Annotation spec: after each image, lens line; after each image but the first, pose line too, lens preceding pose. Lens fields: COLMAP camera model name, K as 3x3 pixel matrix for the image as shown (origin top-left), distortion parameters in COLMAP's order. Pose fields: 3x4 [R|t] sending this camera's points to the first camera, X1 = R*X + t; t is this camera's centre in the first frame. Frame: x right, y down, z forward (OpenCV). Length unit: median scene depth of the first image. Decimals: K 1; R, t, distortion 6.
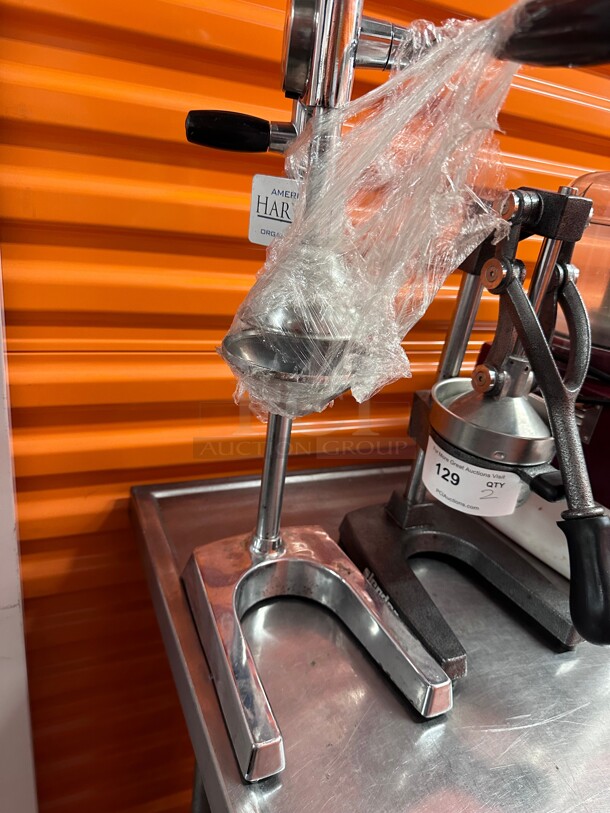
lens RADIAL K [[579.2, 0, 304.2], [0, 579.2, 394.0], [0, 0, 1]] dist [-0.009324, -0.003676]
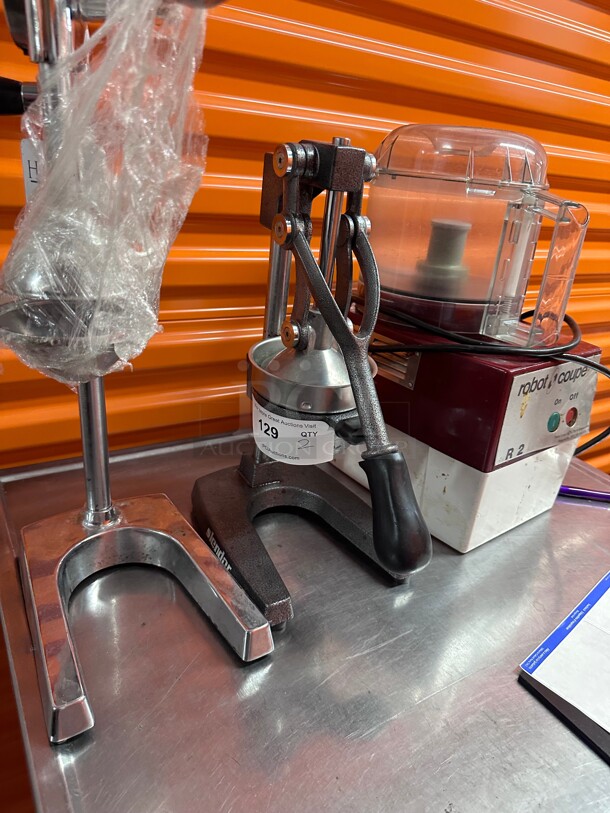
lens RADIAL K [[569.8, 0, 306.1], [0, 569.8, 398.5], [0, 0, 1]] dist [0.079810, -0.108248]
pose [[0.991497, -0.086871, 0.096886, 0.233788], [0.082530, 0.995434, 0.047961, 0.043175], [-0.100610, -0.039557, 0.994139, -0.025273]]
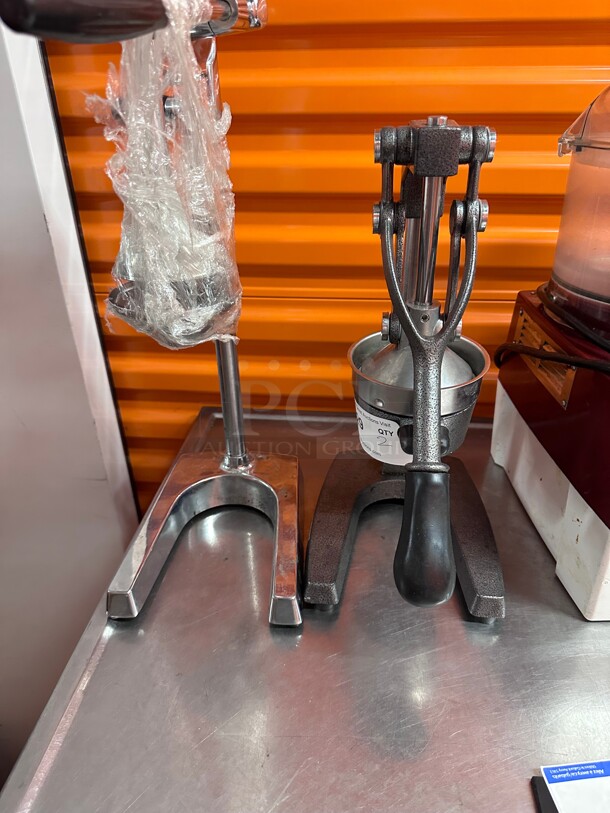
lens RADIAL K [[579.2, 0, 304.2], [0, 579.2, 394.0], [0, 0, 1]] dist [-0.009324, -0.003676]
pose [[0.866552, 0.101181, -0.488723, 0.697637], [-0.063292, 0.993607, 0.093485, 0.006717], [0.495058, -0.050077, 0.867416, 0.070404]]
